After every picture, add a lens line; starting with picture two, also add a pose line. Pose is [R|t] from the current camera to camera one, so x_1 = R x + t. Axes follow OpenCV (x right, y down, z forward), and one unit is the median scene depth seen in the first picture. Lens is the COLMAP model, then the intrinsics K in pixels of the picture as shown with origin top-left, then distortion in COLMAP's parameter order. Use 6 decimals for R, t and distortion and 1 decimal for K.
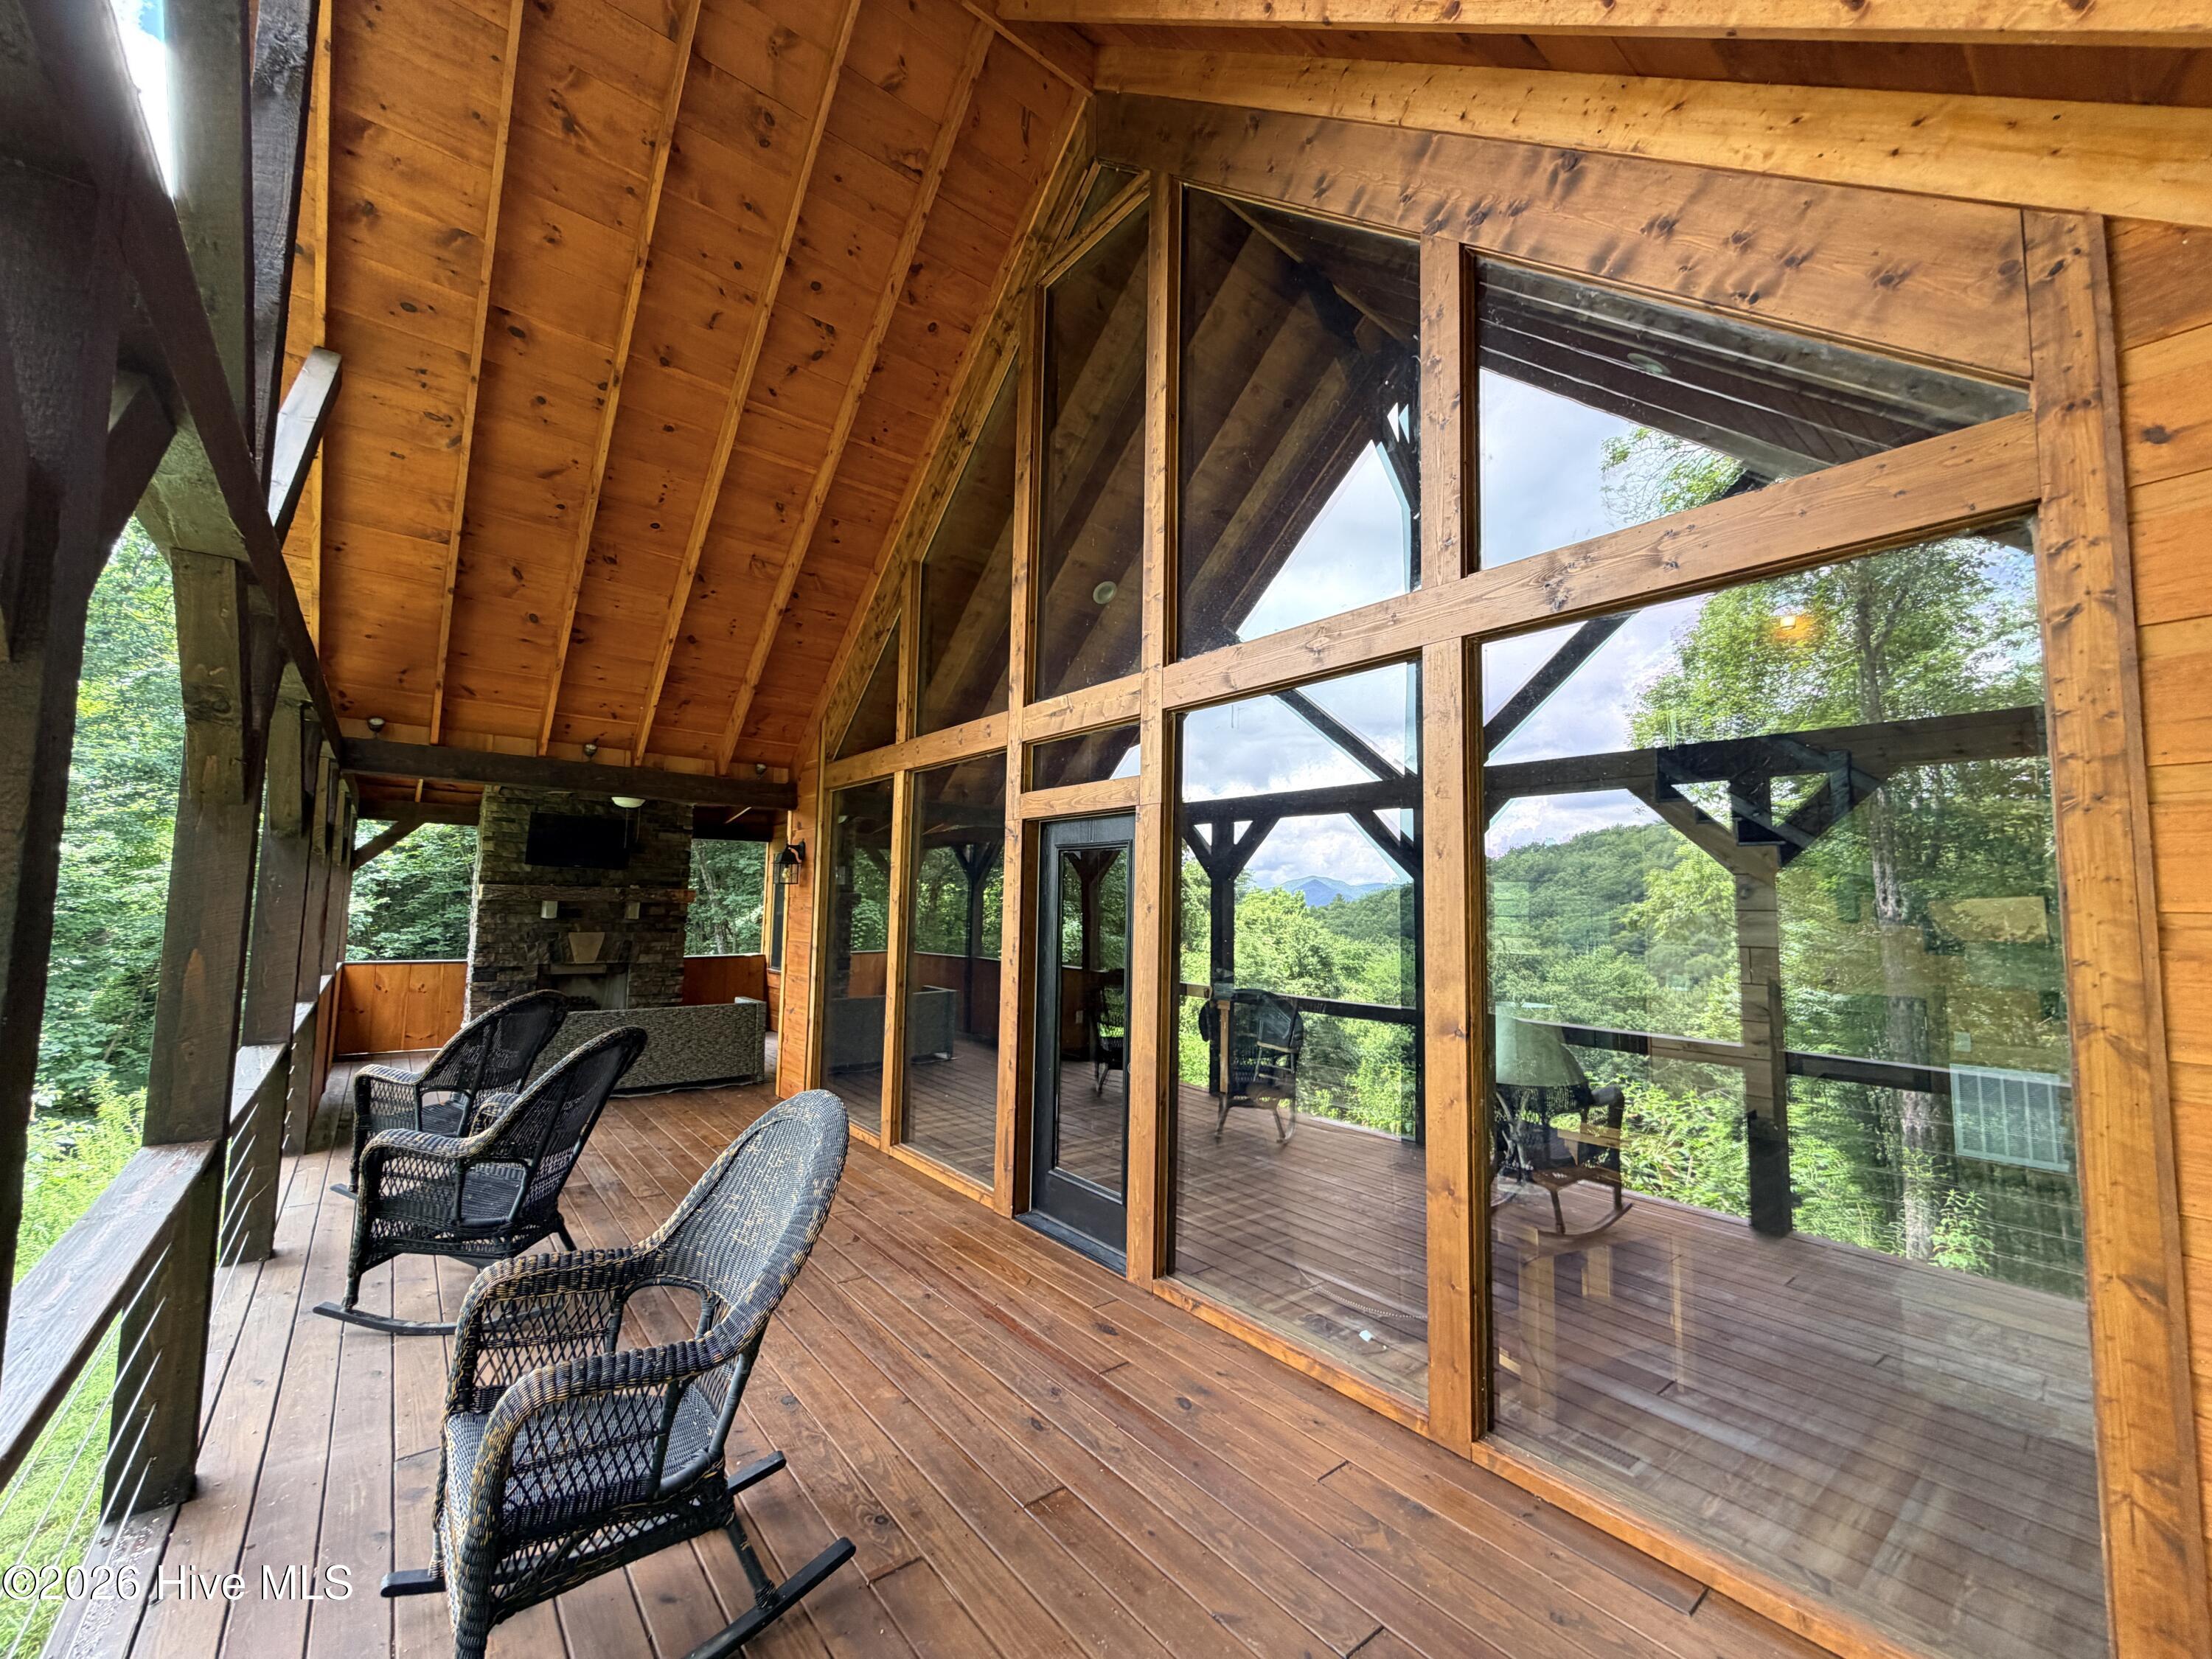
lens RADIAL K [[883.7, 0, 1104.6], [0, 883.7, 832.5], [0, 0, 1]] dist [-0.000483, 0.000106]
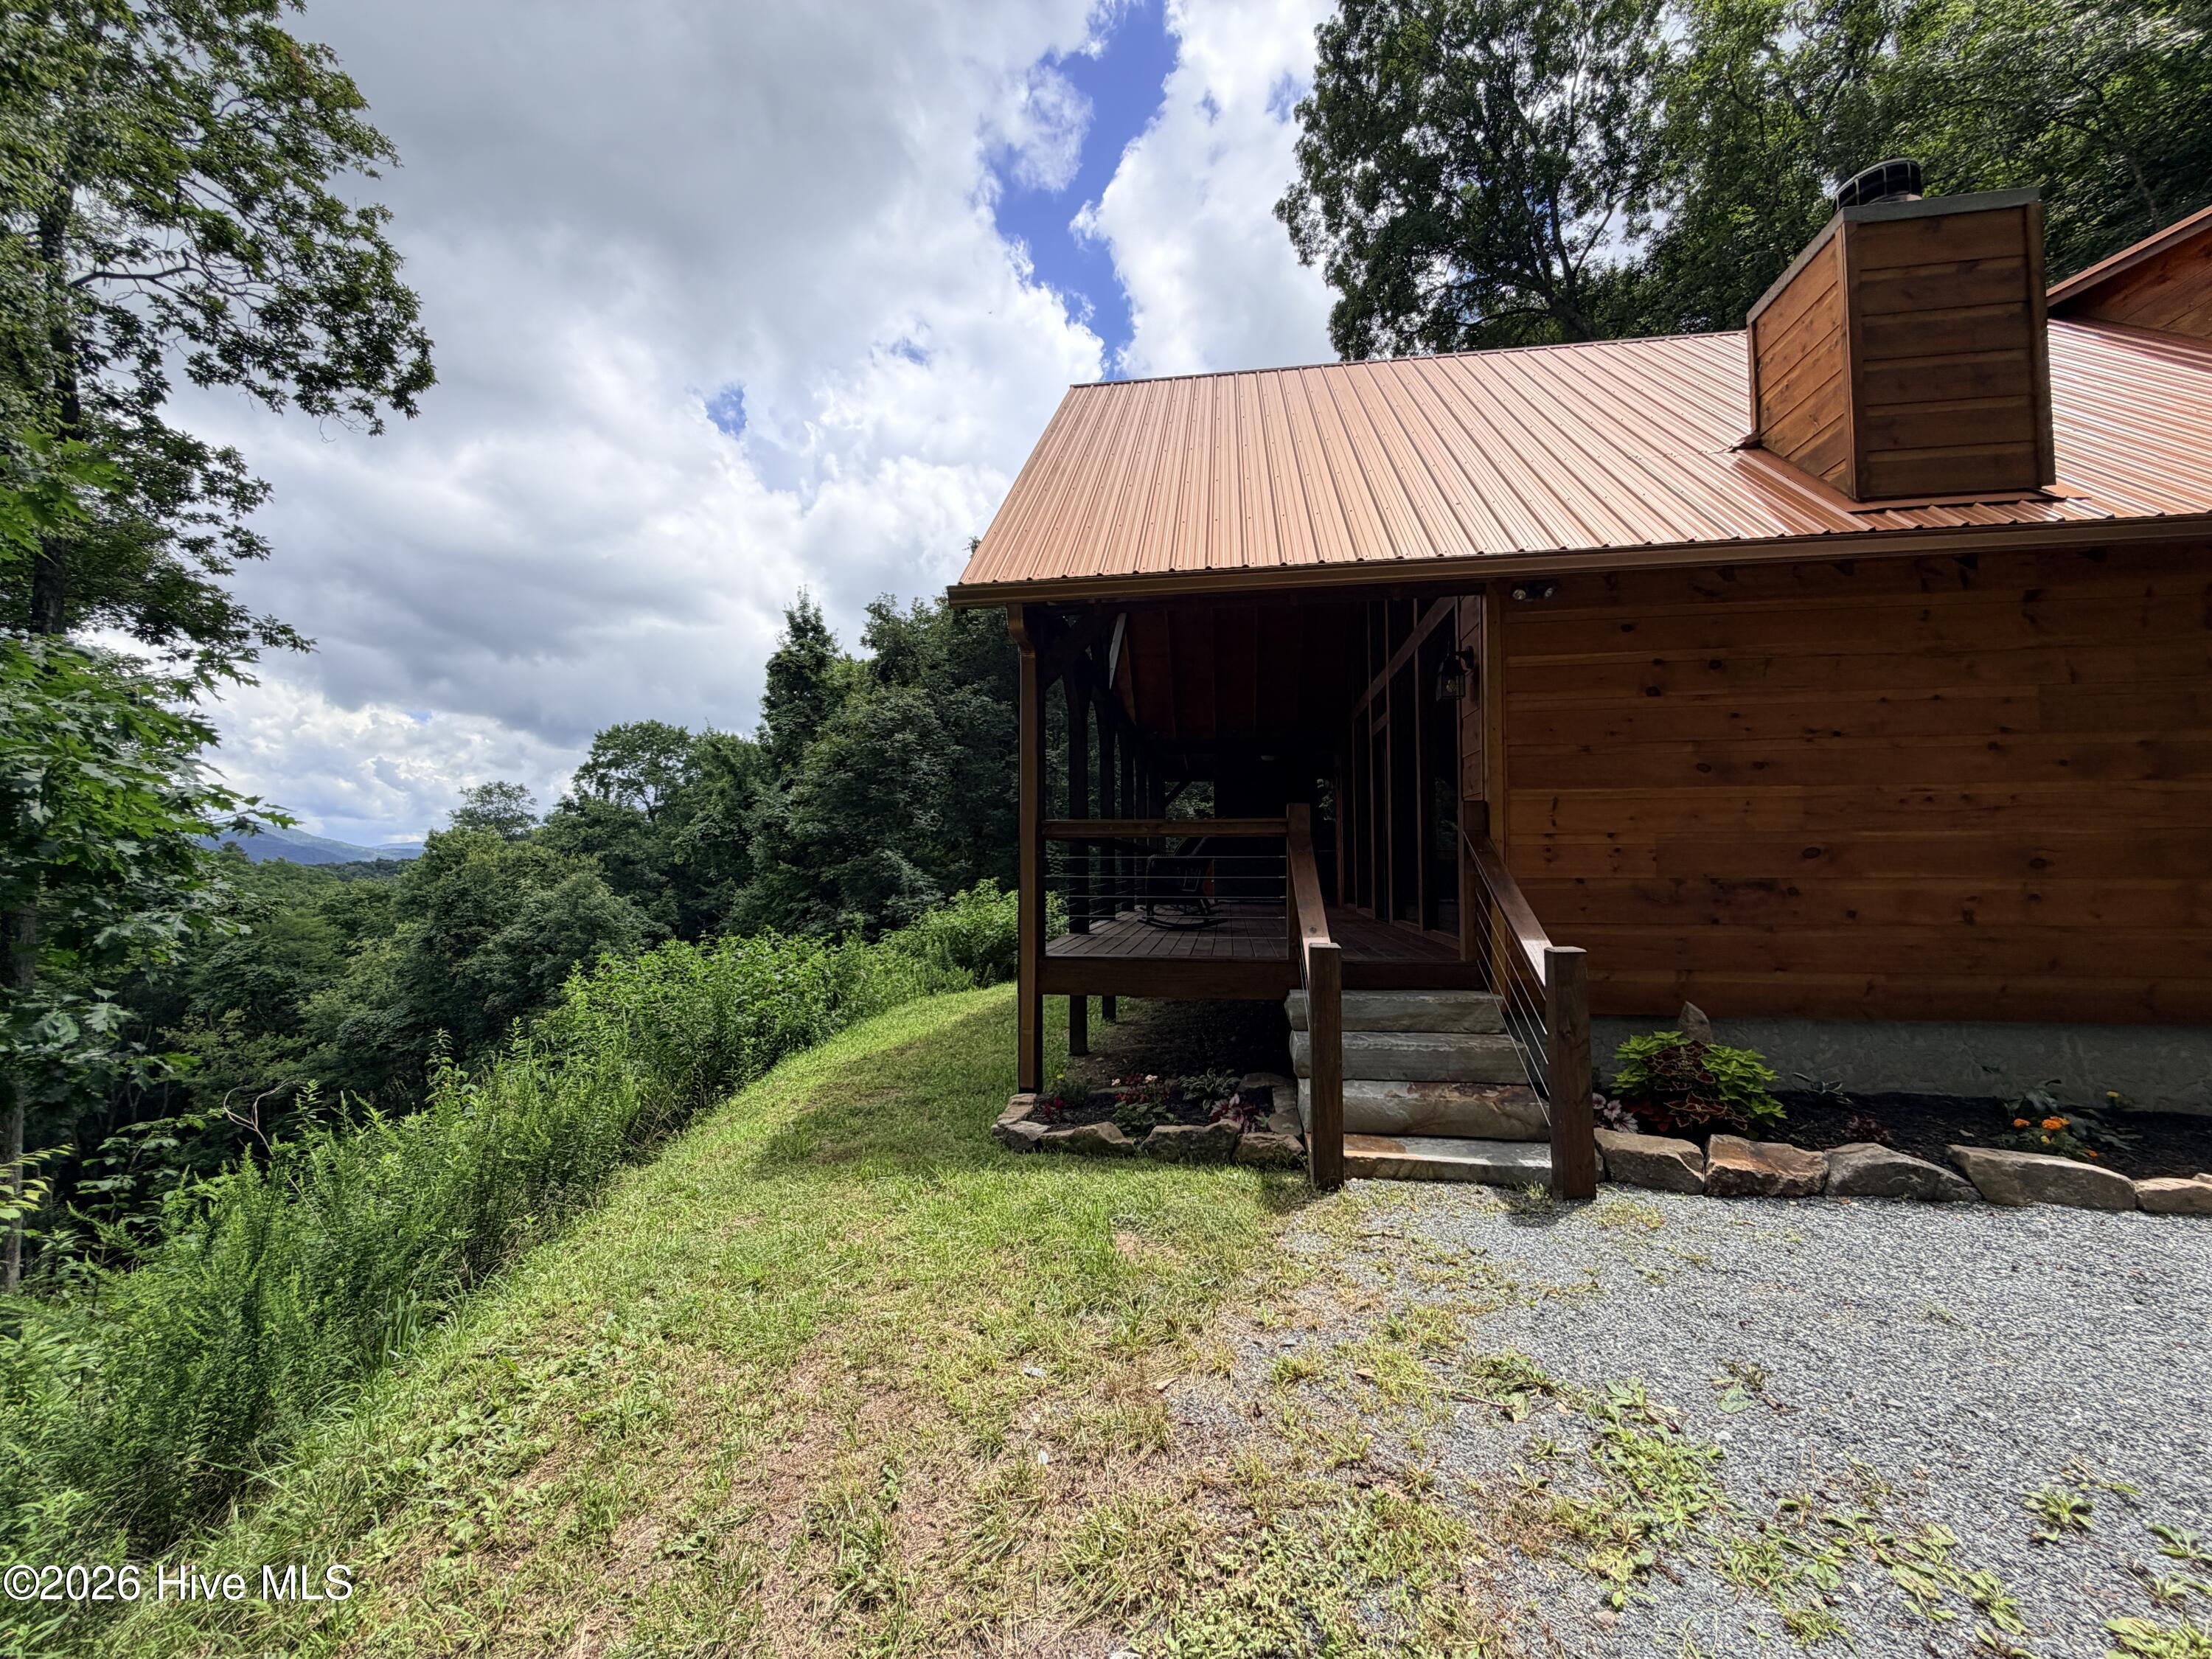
lens RADIAL K [[883.7, 0, 1097.6], [0, 883.7, 831.5], [0, 0, 1]] dist [-0.000483, 0.000106]
pose [[0.676556, -0.052246, -0.734535, 0.895793], [0.077882, 0.996962, 0.000823, 0.140765], [0.732261, -0.057763, 0.678570, -0.836345]]
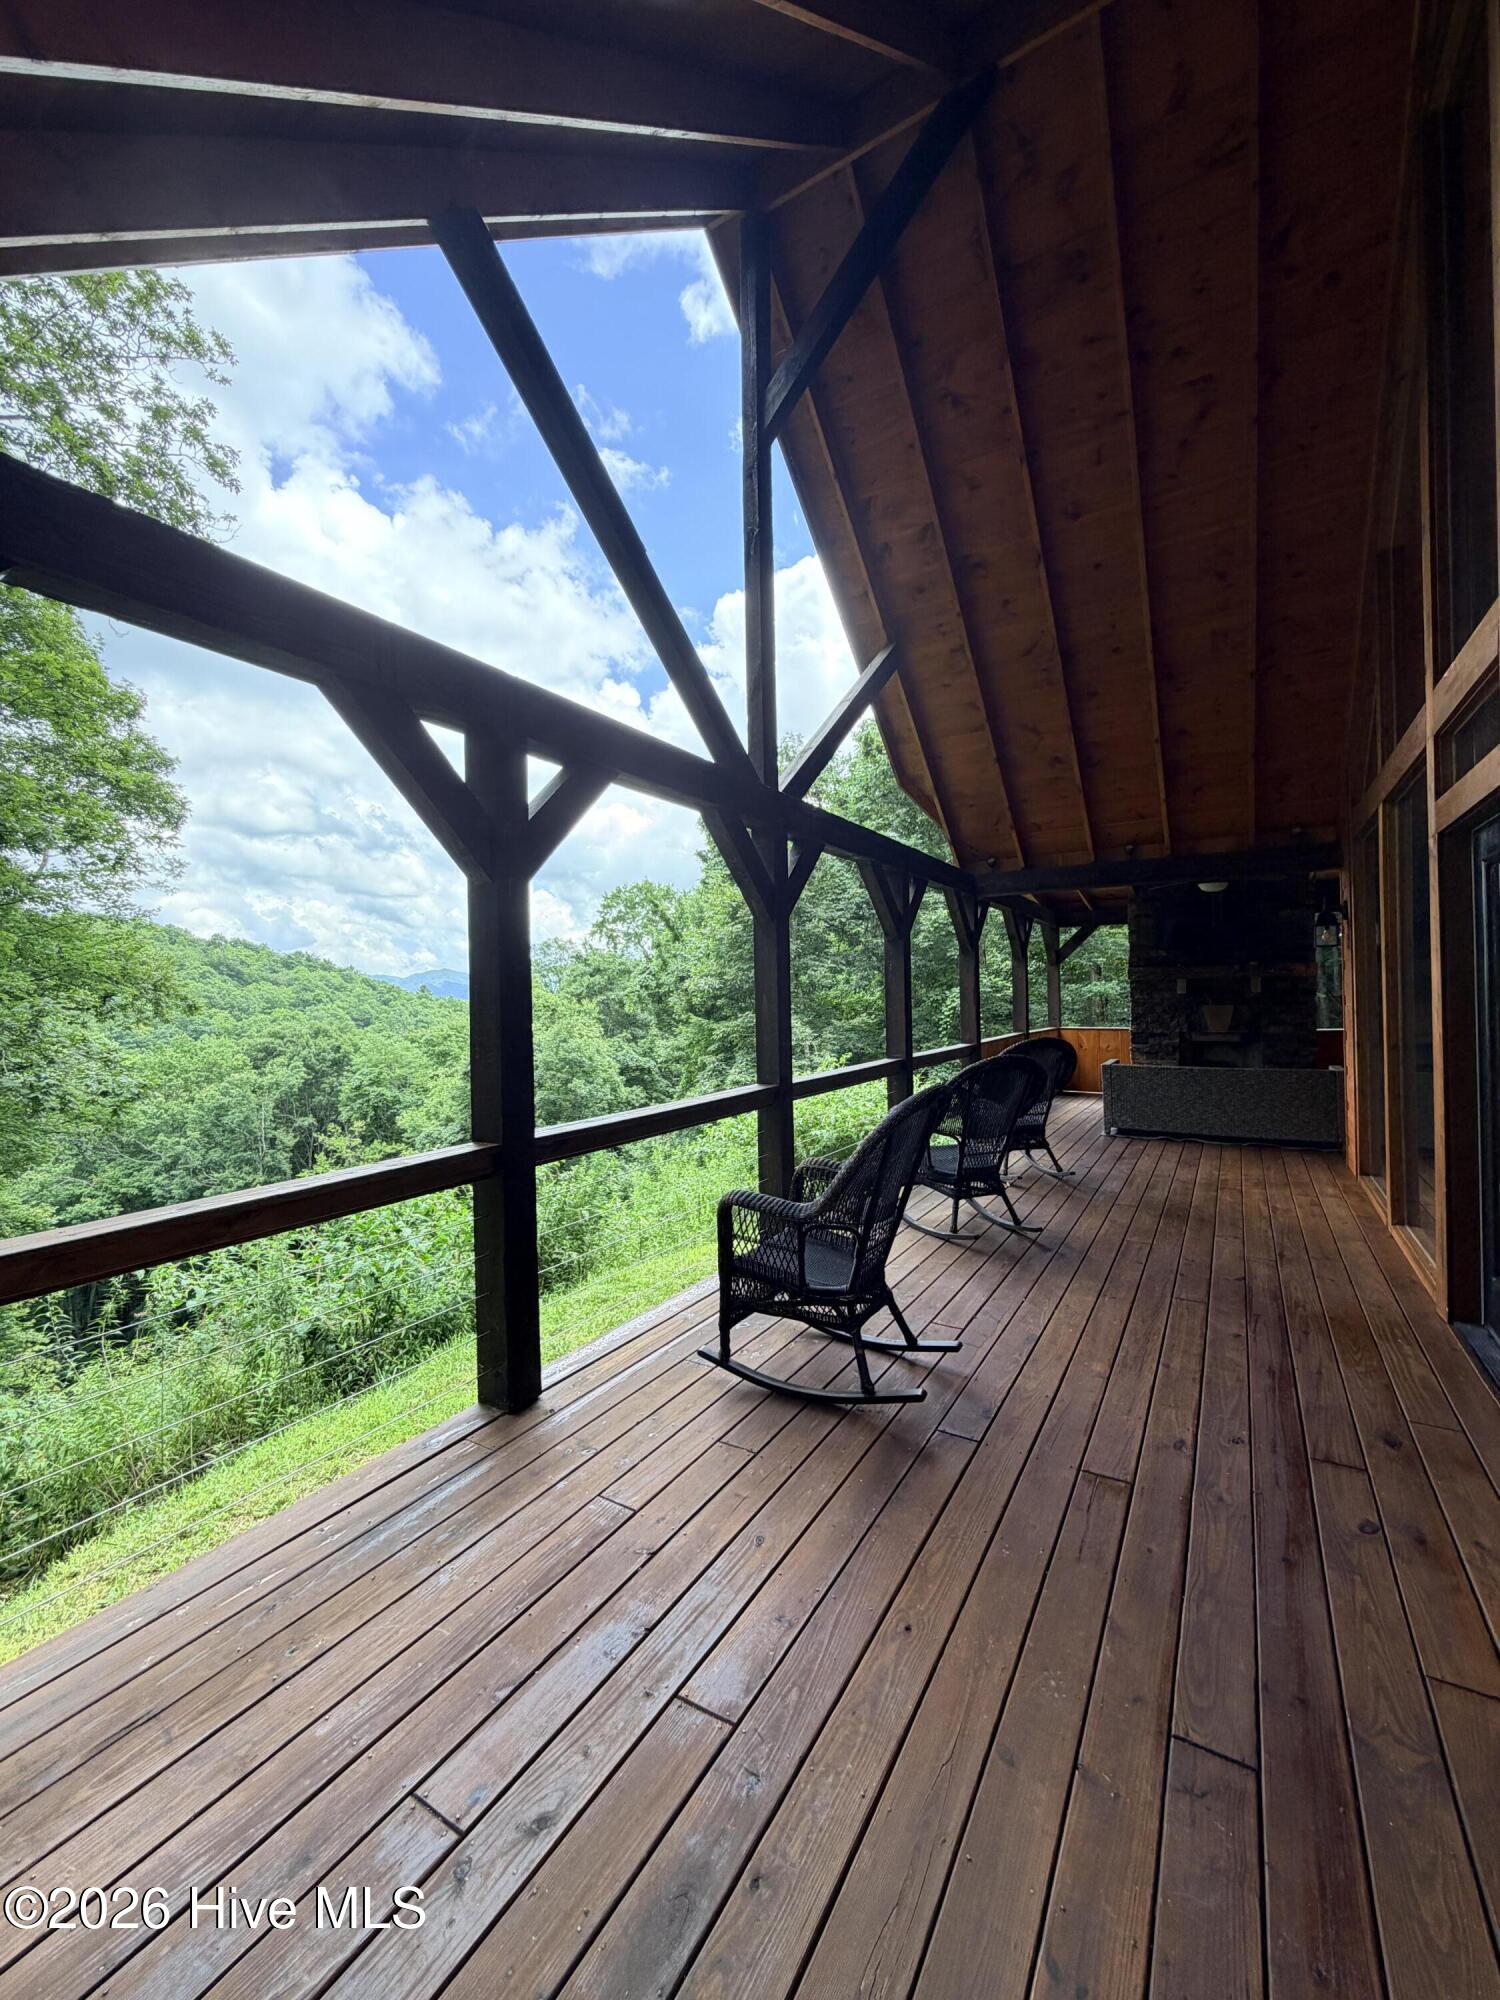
lens RADIAL K [[799.0, 0, 745.2], [0, 799.0, 997.9], [0, 0, 1]] dist [-0.000483, 0.000106]
pose [[0.327461, -0.025055, -0.944532, 0.337618], [0.102647, 0.994675, 0.009201, 0.054790], [0.939273, -0.099966, 0.328289, 0.151634]]
